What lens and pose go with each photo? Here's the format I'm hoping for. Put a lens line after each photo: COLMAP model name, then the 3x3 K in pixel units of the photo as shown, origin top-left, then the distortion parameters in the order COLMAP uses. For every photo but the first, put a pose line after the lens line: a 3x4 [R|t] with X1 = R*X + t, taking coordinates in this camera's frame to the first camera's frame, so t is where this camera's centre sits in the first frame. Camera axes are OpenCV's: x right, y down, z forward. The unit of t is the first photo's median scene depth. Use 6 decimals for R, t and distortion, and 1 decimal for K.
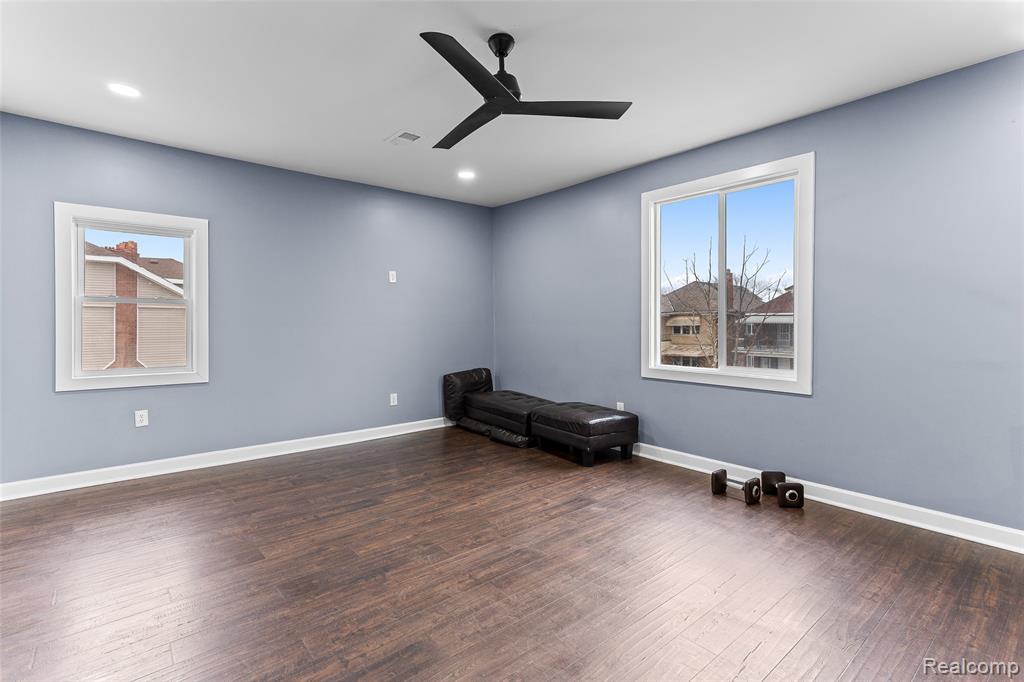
lens RADIAL K [[486.1, 0, 511.7], [0, 486.1, 329.7], [0, 0, 1]] dist [0.027971, 0.000669]
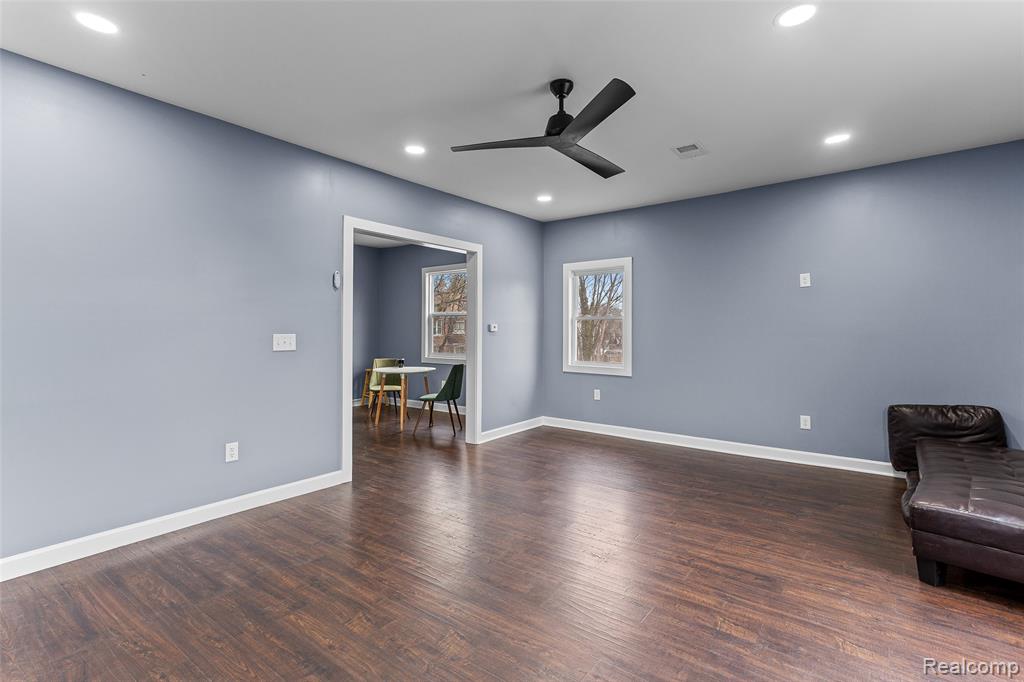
lens RADIAL K [[486.1, 0, 511.7], [0, 486.1, 329.7], [0, 0, 1]] dist [0.027971, 0.000669]
pose [[0.216739, -0.003232, -0.976224, 0.680247], [-0.018531, 0.999801, -0.007425, -0.005885], [0.976054, 0.019699, 0.216636, 0.415264]]
